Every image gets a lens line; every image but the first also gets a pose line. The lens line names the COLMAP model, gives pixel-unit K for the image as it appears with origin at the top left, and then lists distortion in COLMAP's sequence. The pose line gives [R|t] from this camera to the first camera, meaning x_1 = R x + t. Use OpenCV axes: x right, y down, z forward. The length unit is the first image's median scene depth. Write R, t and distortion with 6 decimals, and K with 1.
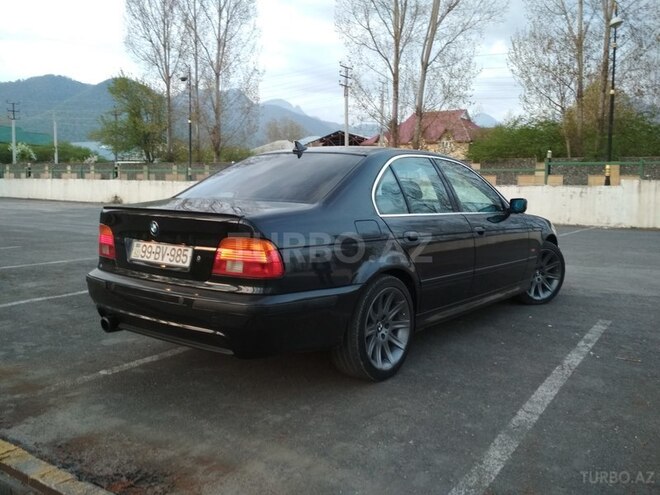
lens RADIAL K [[586.9, 0, 330.0], [0, 586.9, 247.5], [0, 0, 1]] dist [0.107881, -0.216156]
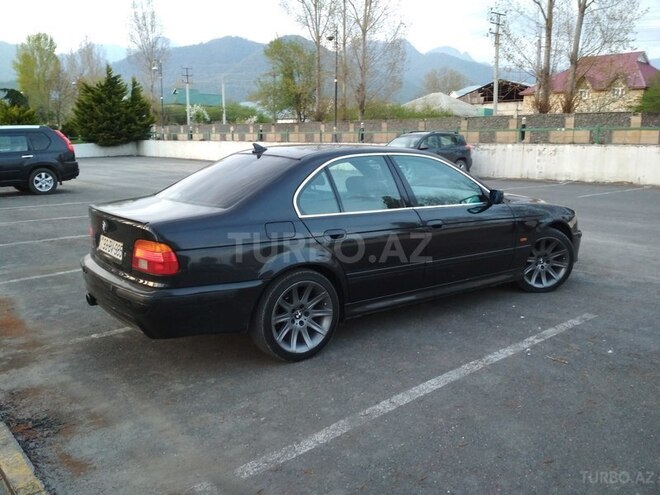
lens RADIAL K [[586.9, 0, 330.0], [0, 586.9, 247.5], [0, 0, 1]] dist [0.107881, -0.216156]
pose [[0.963252, 0.033682, -0.266479, 0.415220], [-0.012837, 0.996746, 0.079582, -0.080052], [0.268292, -0.073237, 0.960550, -0.056888]]
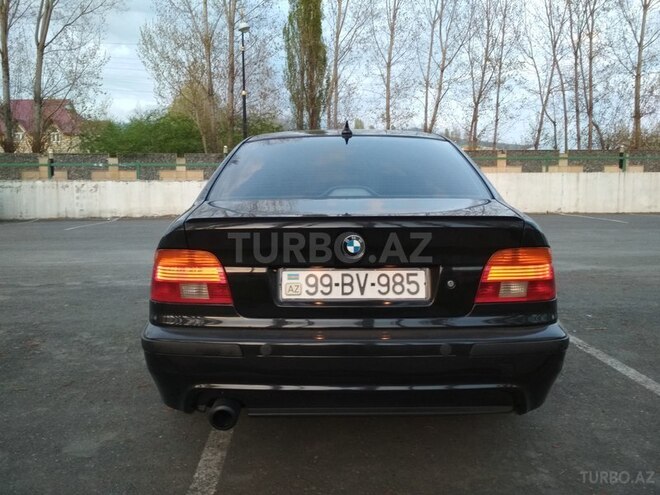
lens RADIAL K [[586.9, 0, 330.0], [0, 586.9, 247.5], [0, 0, 1]] dist [0.107881, -0.216156]
pose [[0.790523, -0.085885, 0.606380, -0.595901], [0.081504, 0.996064, 0.034824, -0.047274], [-0.606985, 0.021894, 0.794412, 0.432581]]
